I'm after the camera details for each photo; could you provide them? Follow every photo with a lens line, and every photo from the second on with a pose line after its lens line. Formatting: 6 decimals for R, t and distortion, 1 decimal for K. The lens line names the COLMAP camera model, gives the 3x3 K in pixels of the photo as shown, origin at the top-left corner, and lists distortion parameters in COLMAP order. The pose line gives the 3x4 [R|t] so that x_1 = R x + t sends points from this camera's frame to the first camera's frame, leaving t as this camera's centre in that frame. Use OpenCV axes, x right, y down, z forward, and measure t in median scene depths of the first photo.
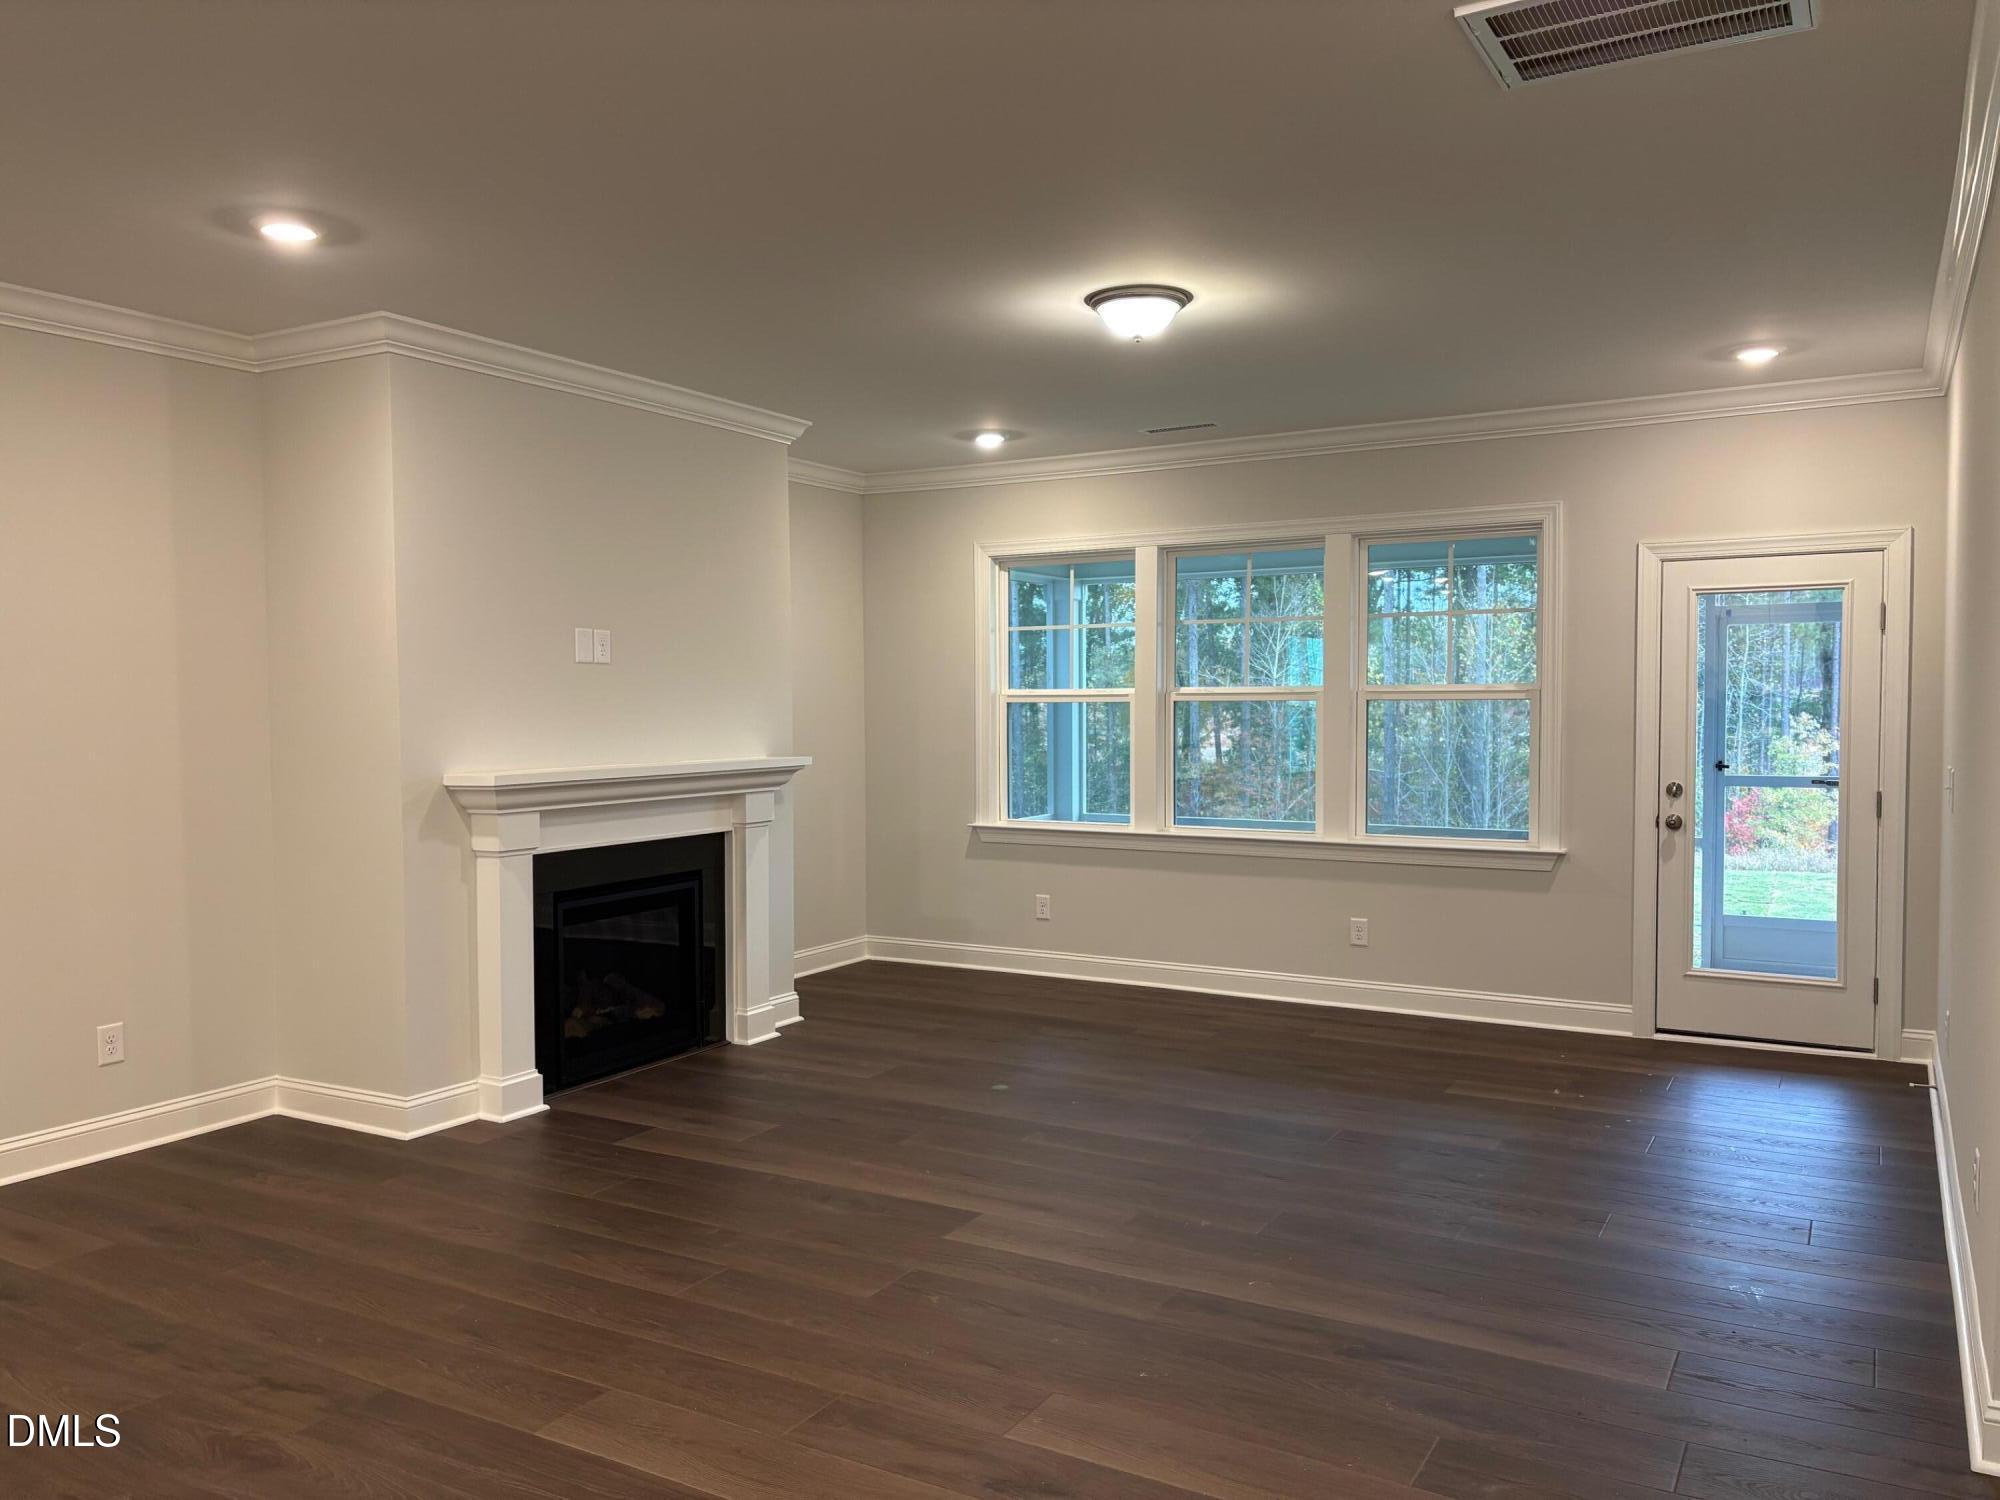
lens RADIAL K [[1489.4, 0, 1010.8], [0, 1489.4, 758.7], [0, 0, 1]] dist [0.004445, 0.000484]
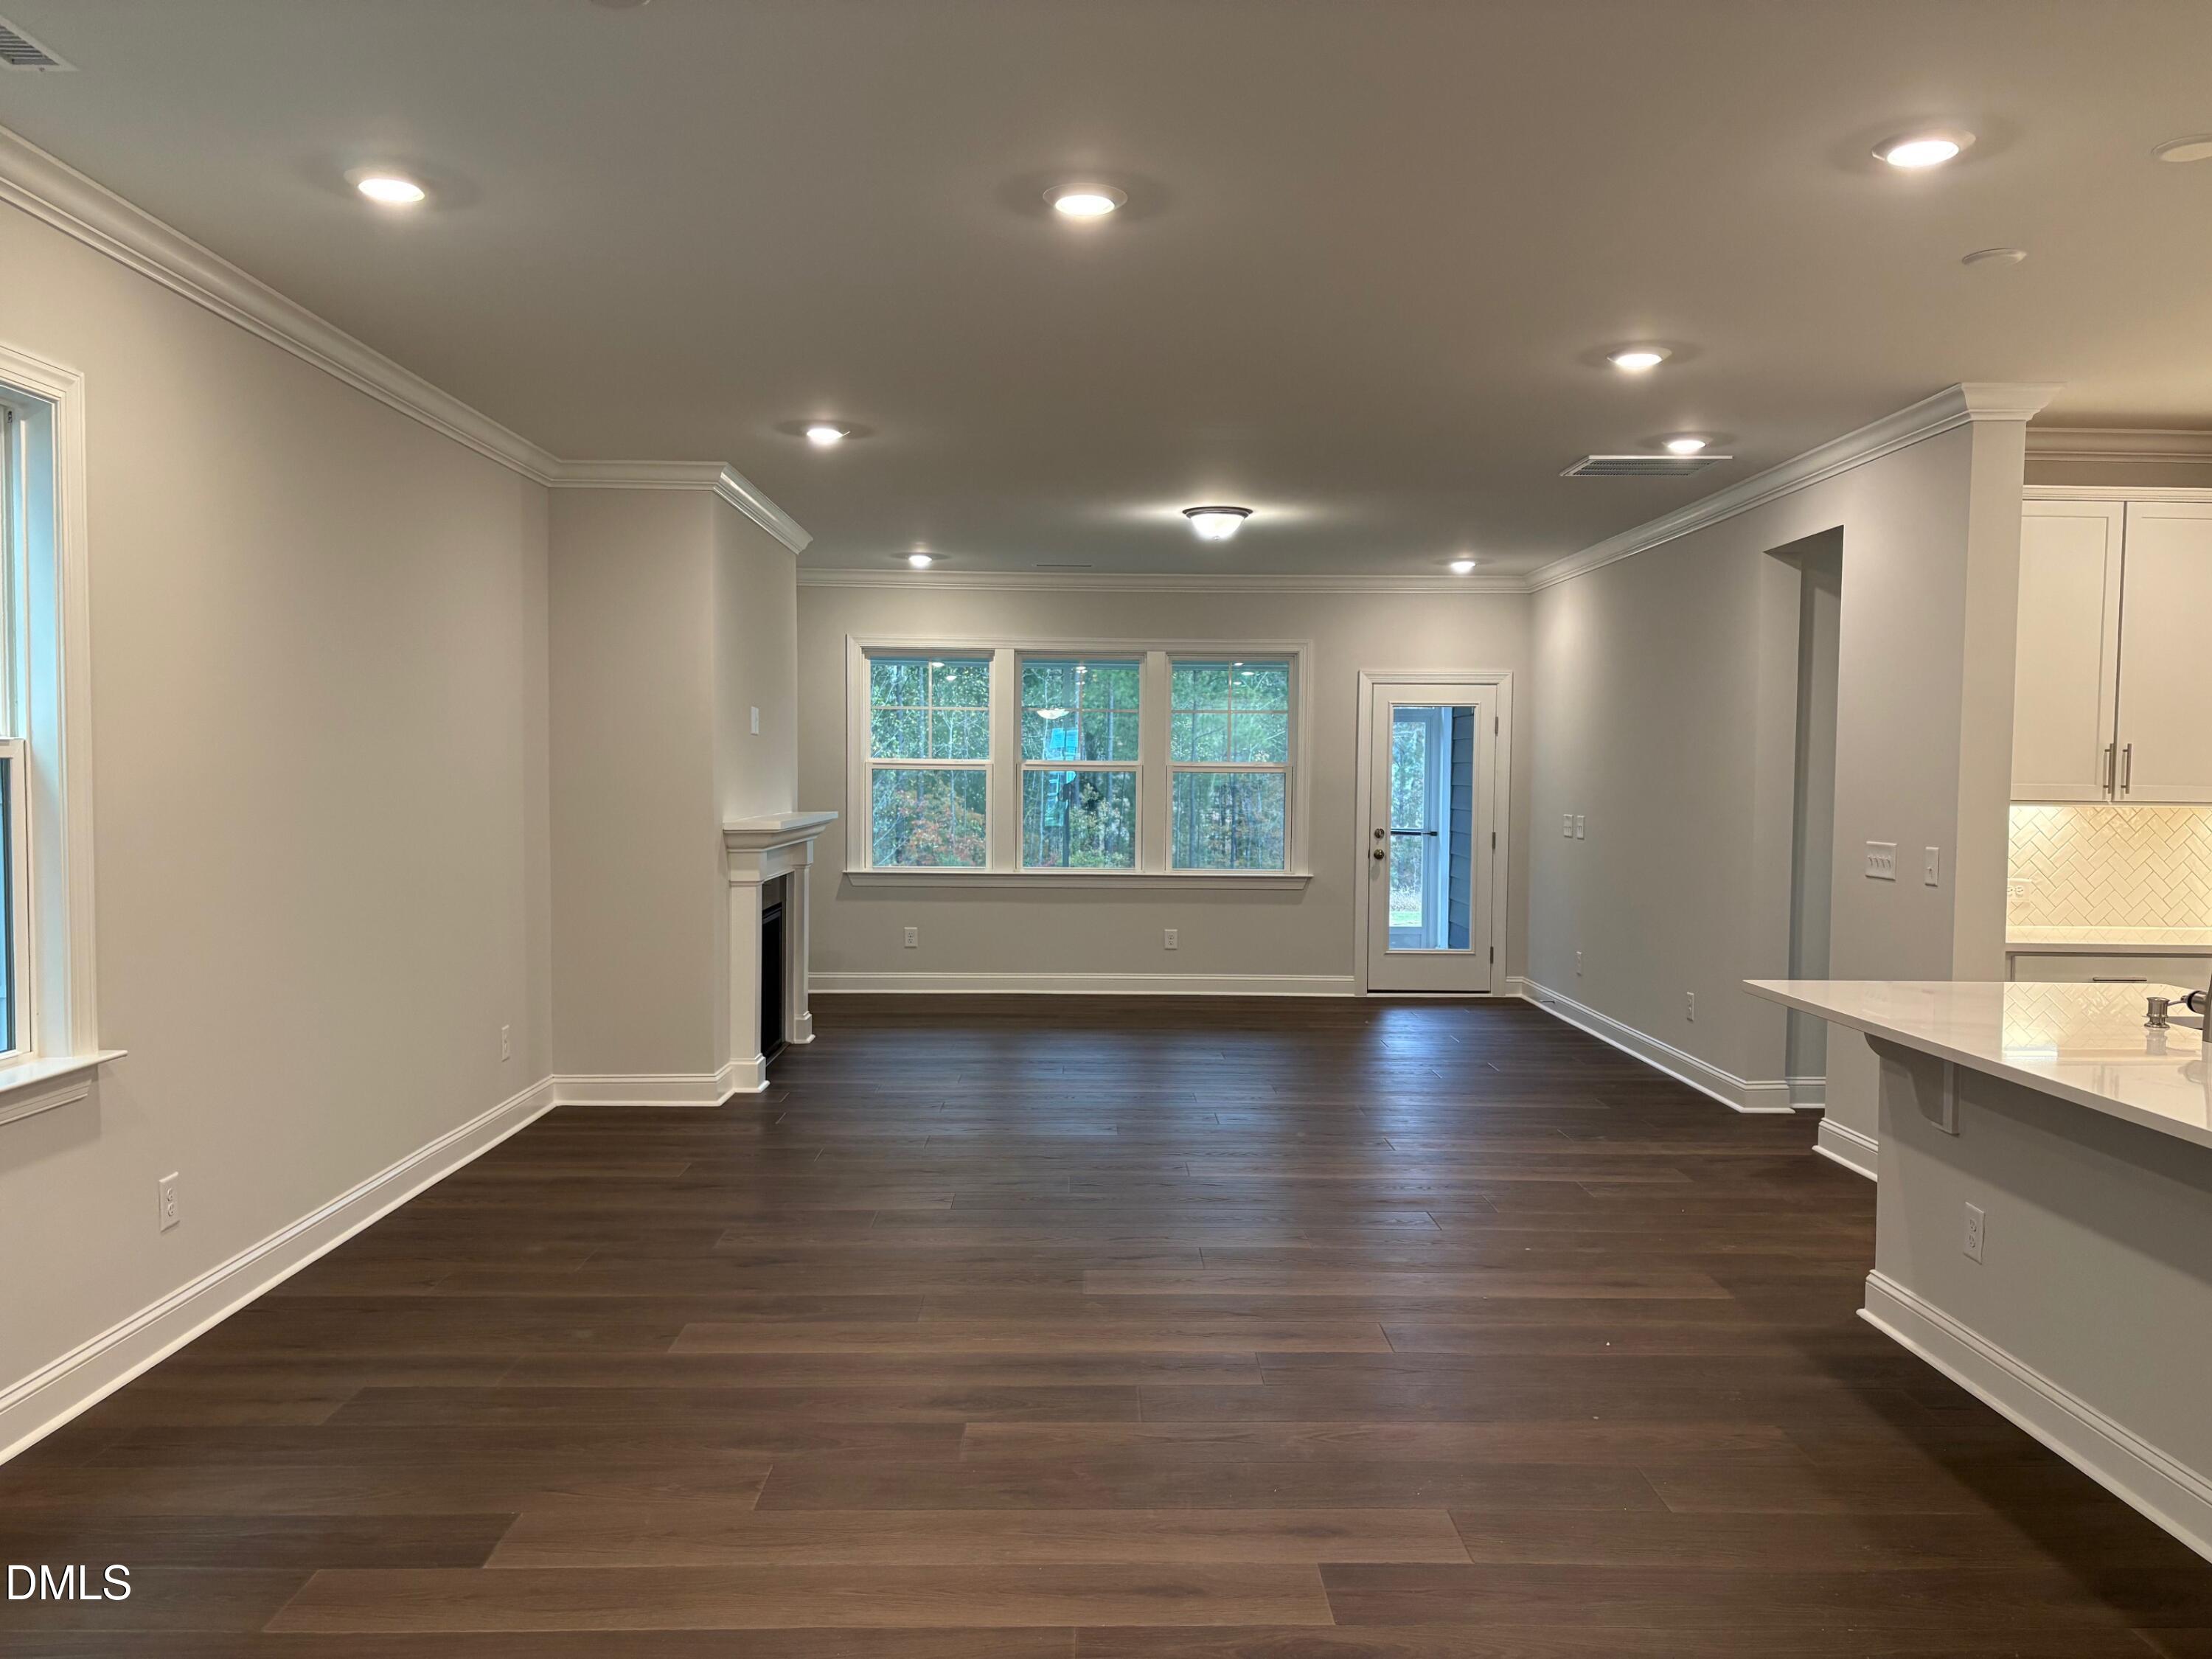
lens RADIAL K [[1647.3, 0, 1117.9], [0, 1647.3, 839.2], [0, 0, 1]] dist [0.004445, 0.000484]
pose [[0.853442, -0.008106, 0.521125, -0.635626], [0.006451, 0.999967, 0.004988, 0.016217], [-0.521149, -0.000895, 0.853465, -0.291262]]
